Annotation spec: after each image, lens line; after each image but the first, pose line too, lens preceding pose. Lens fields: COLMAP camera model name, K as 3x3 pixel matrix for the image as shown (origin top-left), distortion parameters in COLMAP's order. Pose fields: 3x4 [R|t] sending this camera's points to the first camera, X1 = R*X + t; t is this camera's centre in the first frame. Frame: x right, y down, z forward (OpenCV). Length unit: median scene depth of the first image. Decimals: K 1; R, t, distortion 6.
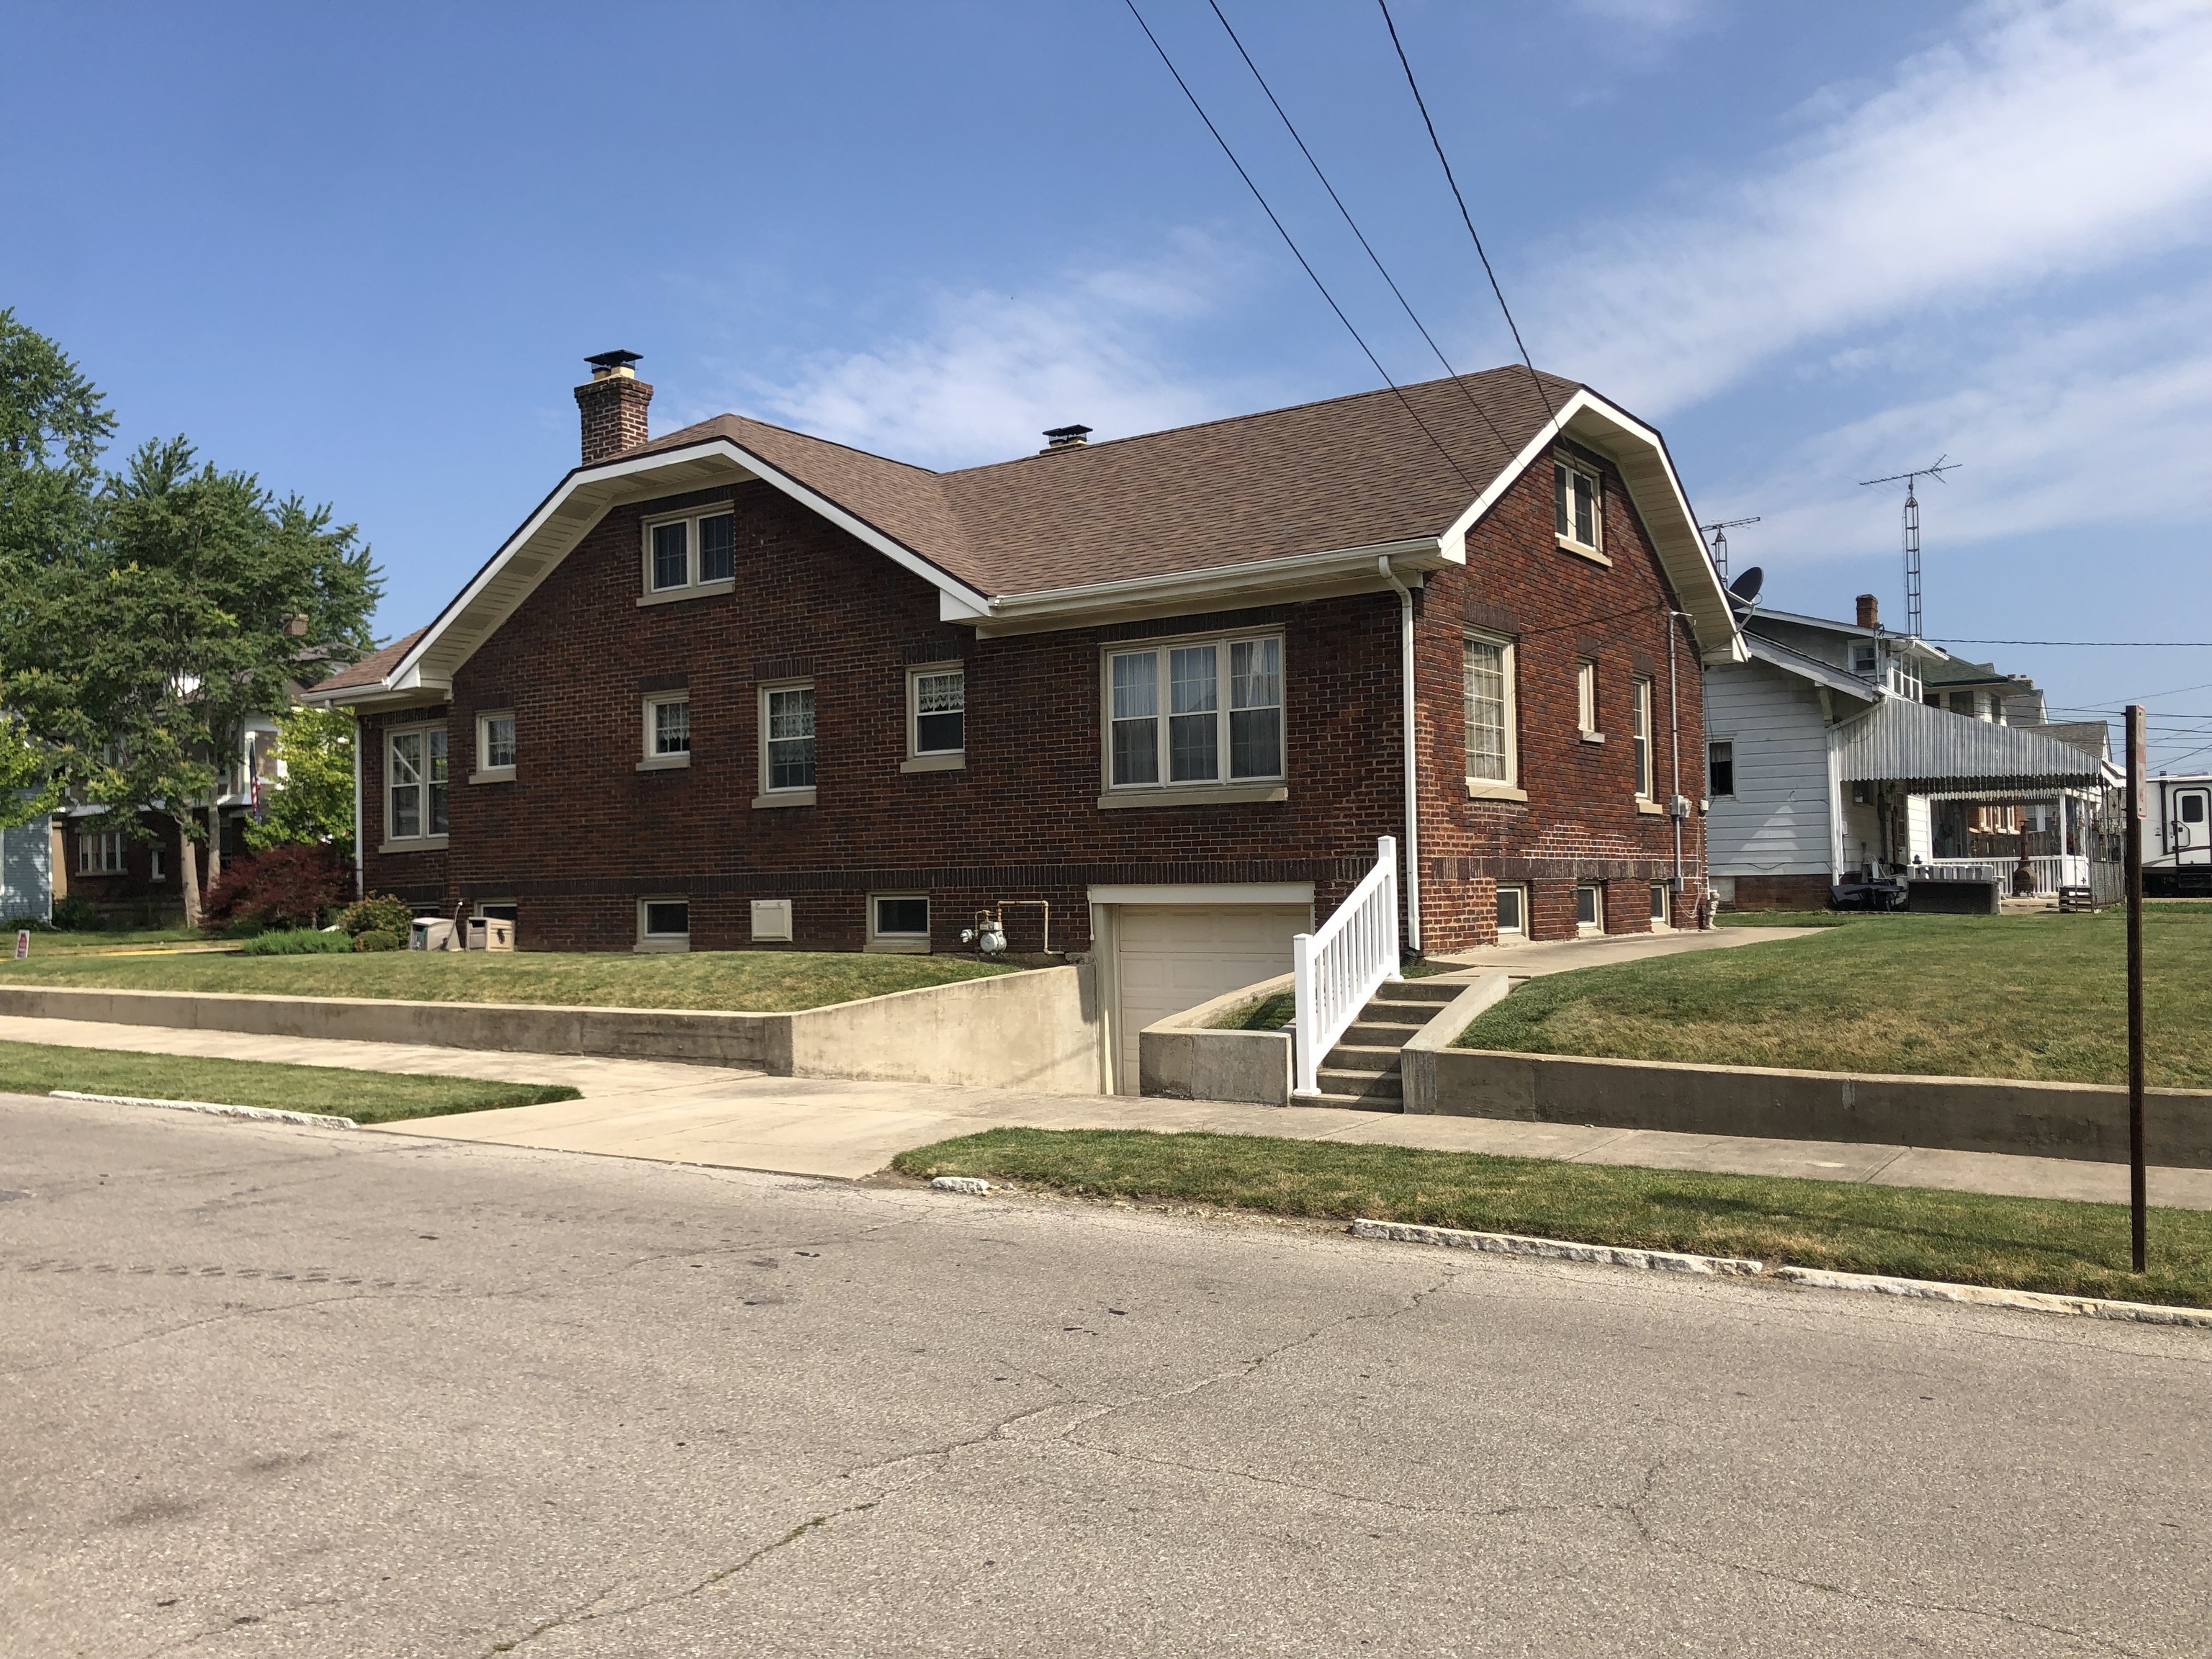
lens RADIAL K [[1804.9, 0, 1126.0], [0, 1804.9, 819.6], [0, 0, 1]] dist [0.142801, -0.355349]
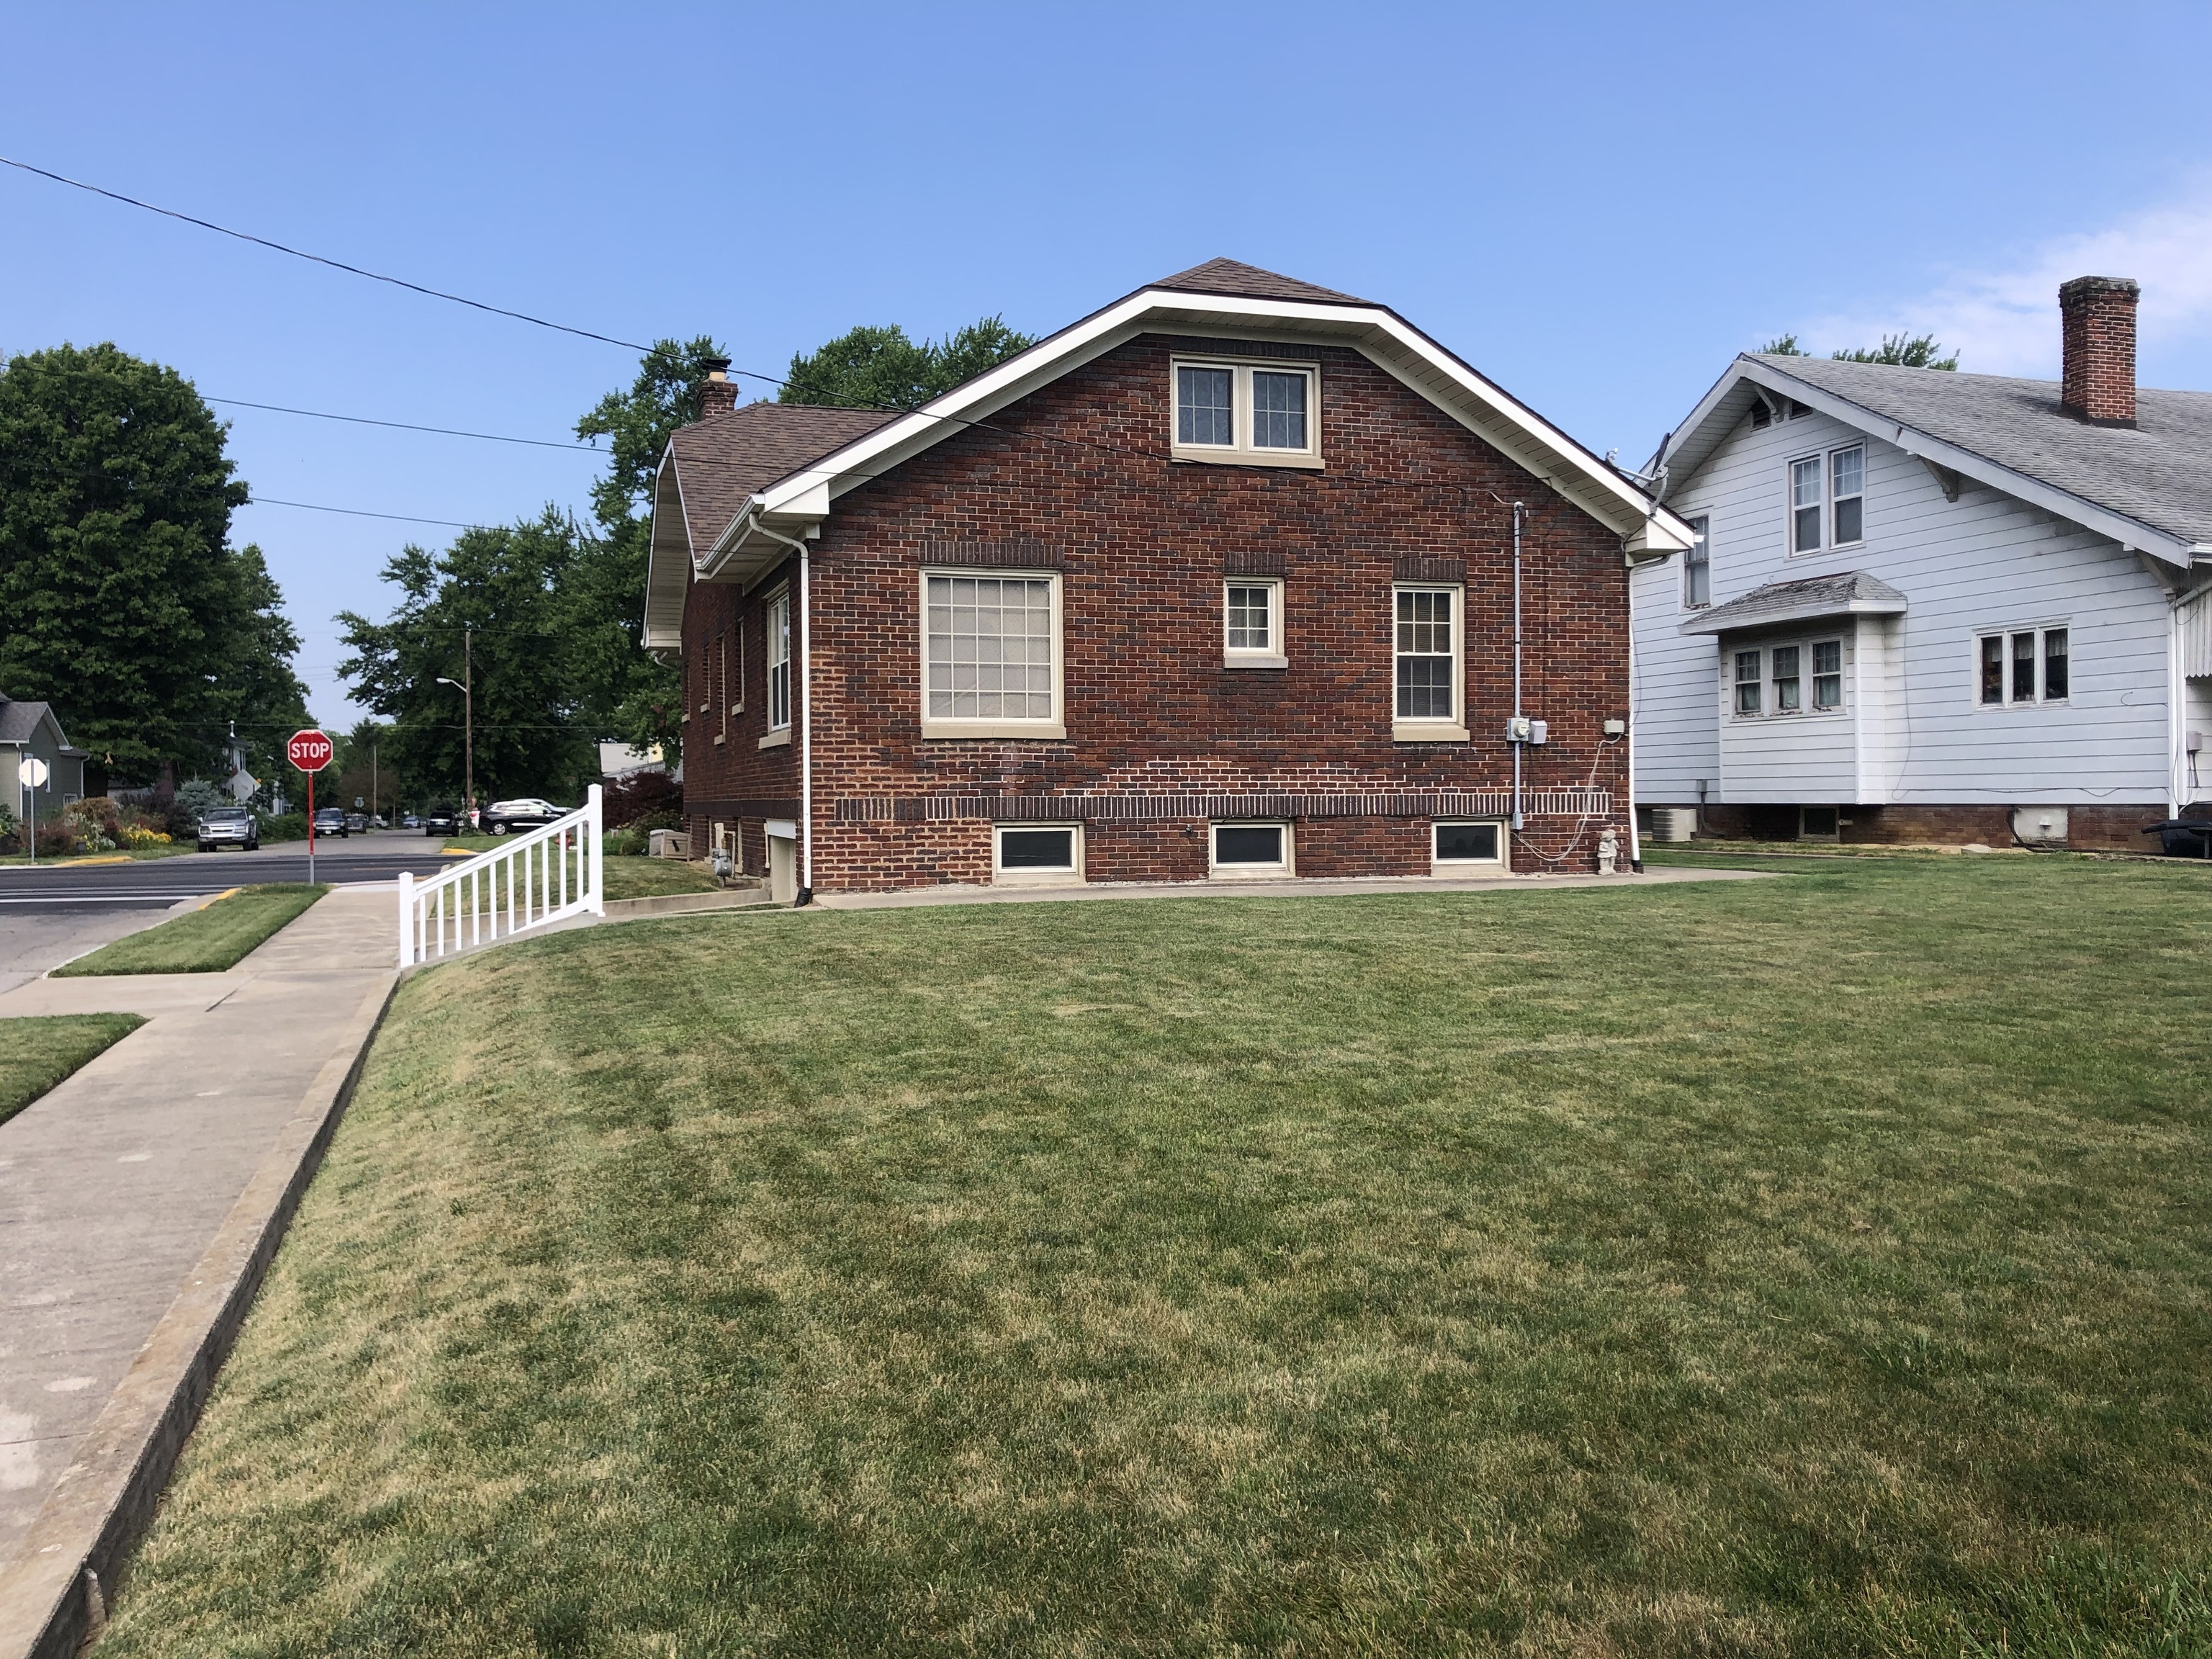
lens RADIAL K [[1758.7, 0, 1105.2], [0, 1758.7, 822.1], [0, 0, 1]] dist [0.075748, -0.097179]
pose [[0.779174, 0.016157, -0.626600, 0.819655], [0.019389, 0.998568, 0.049858, -0.011648], [0.626508, -0.050997, 0.777745, 0.282106]]
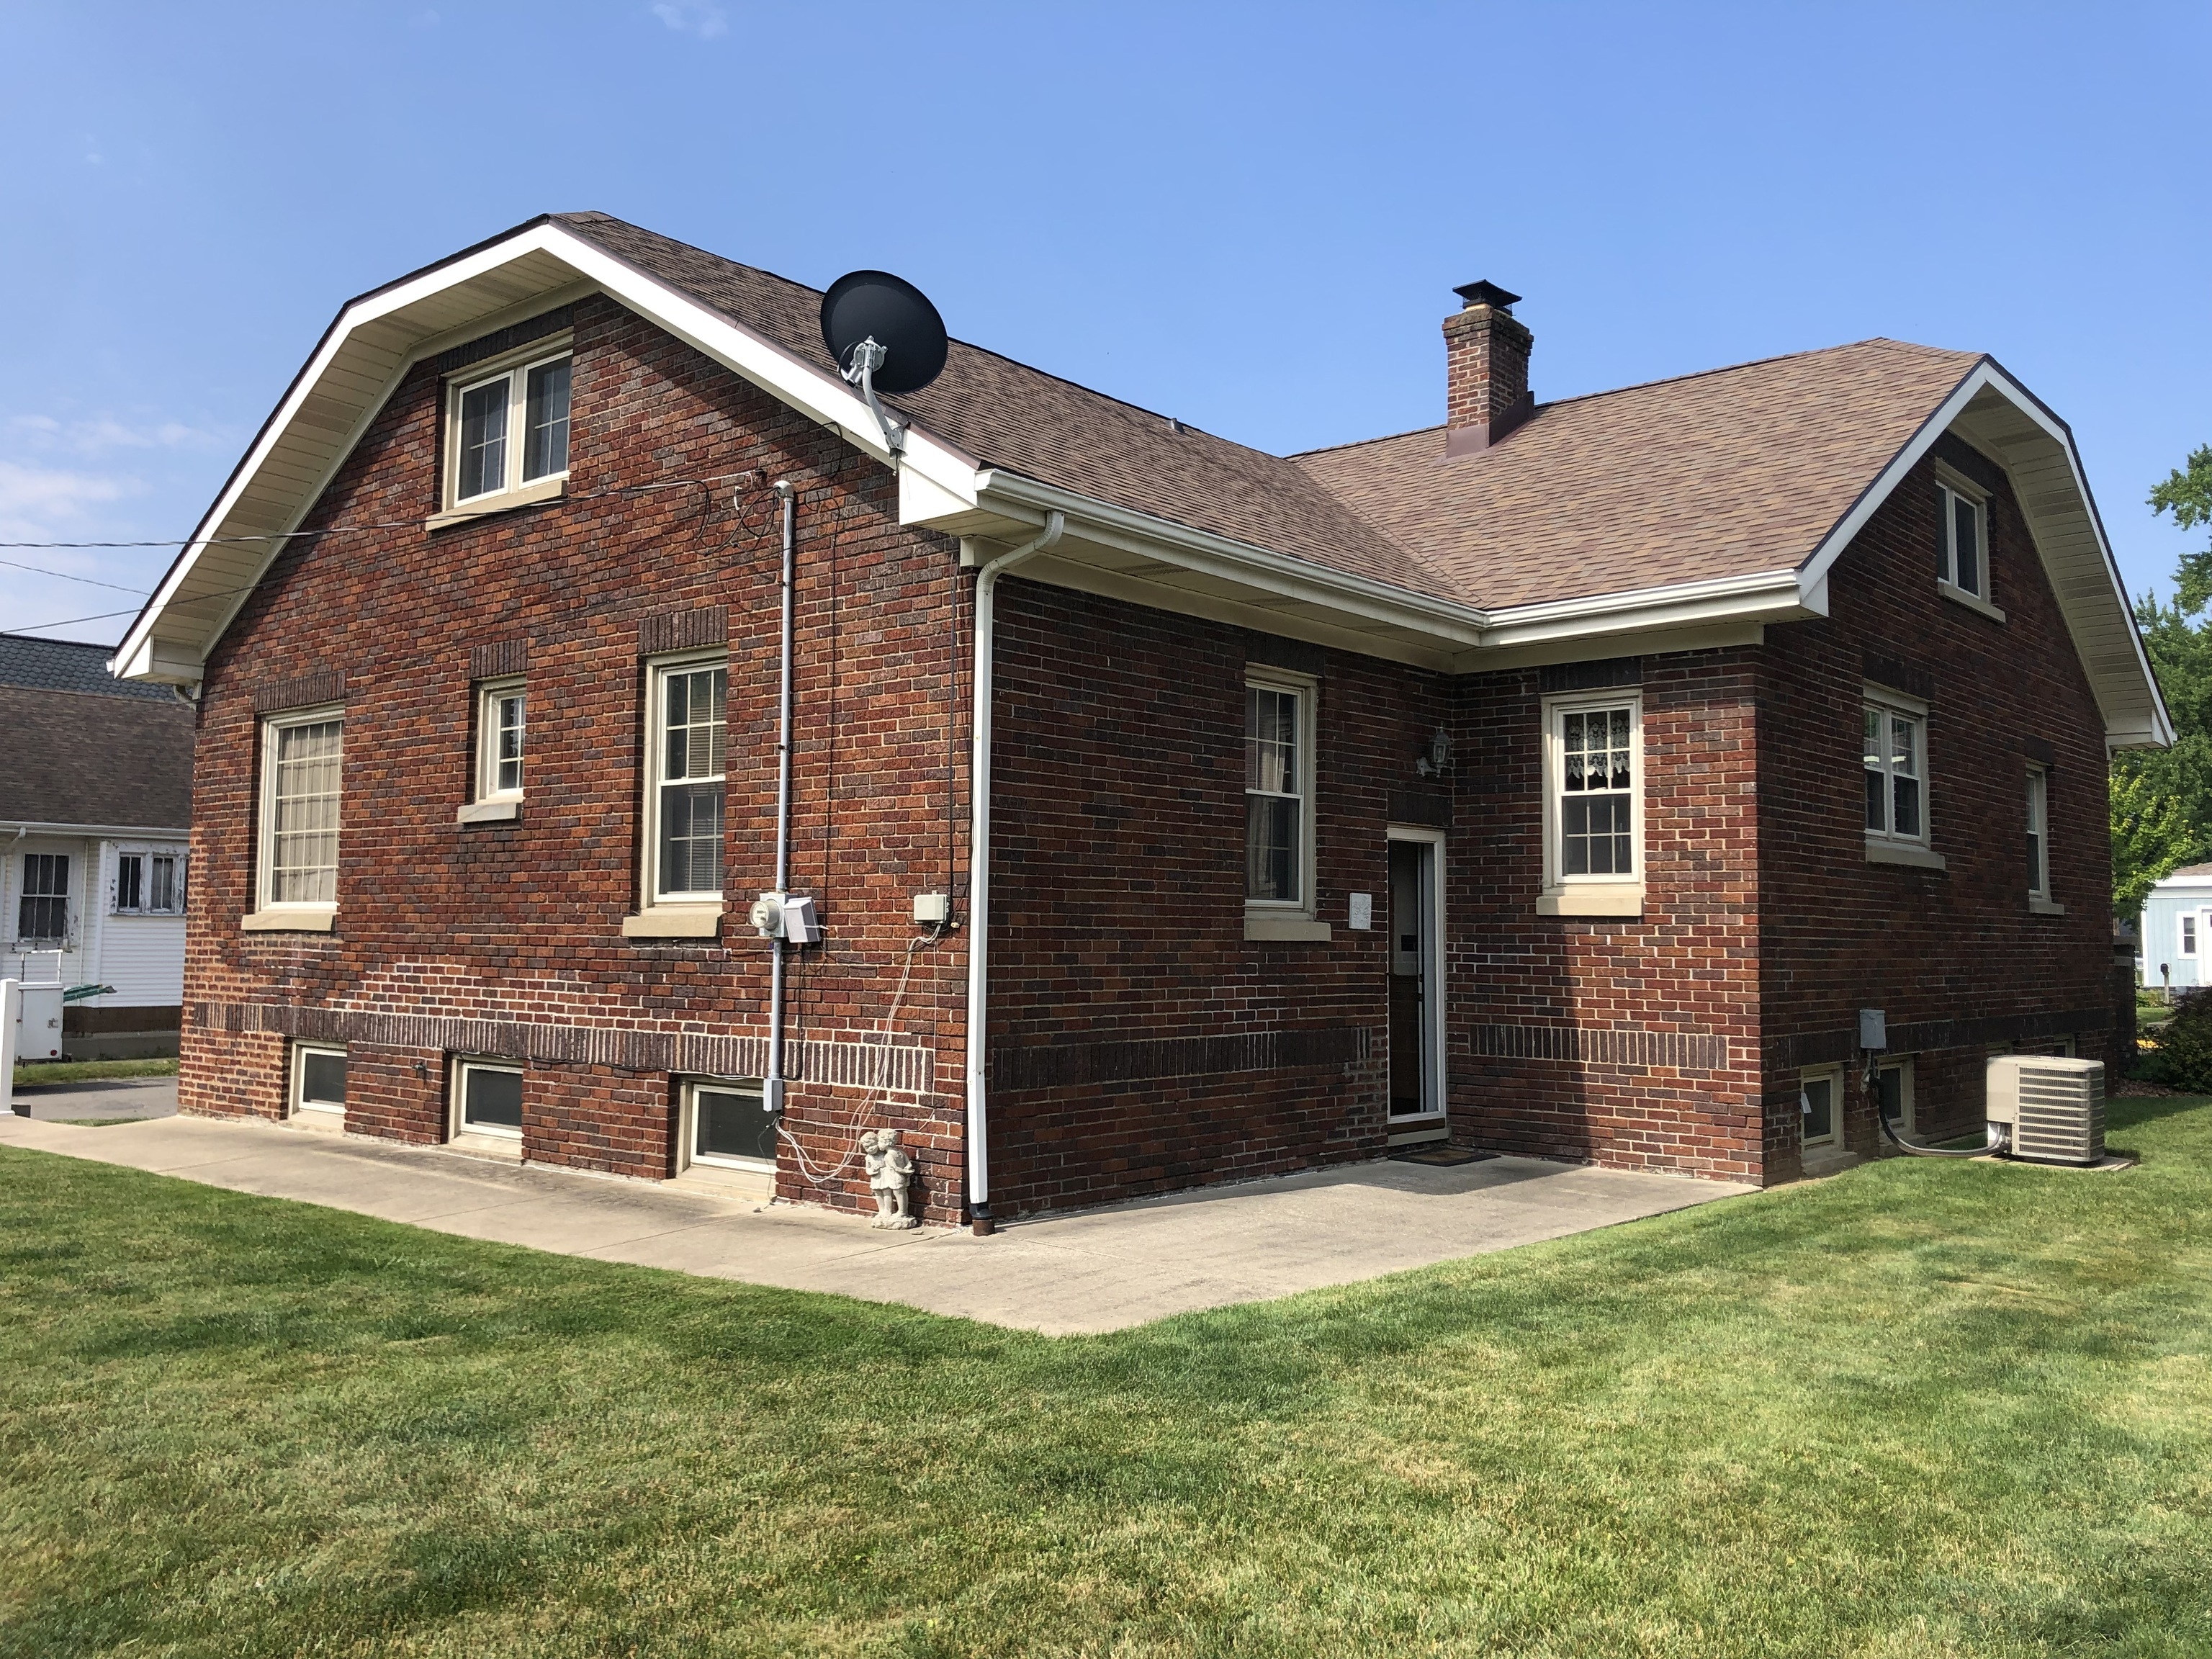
lens RADIAL K [[1804.9, 0, 1126.0], [0, 1804.9, 819.6], [0, 0, 1]] dist [0.142801, -0.355349]
pose [[-0.114820, -0.055082, -0.991858, 0.890396], [0.023777, 0.998023, -0.058177, -0.004109], [0.993102, -0.030263, -0.113283, 1.382962]]
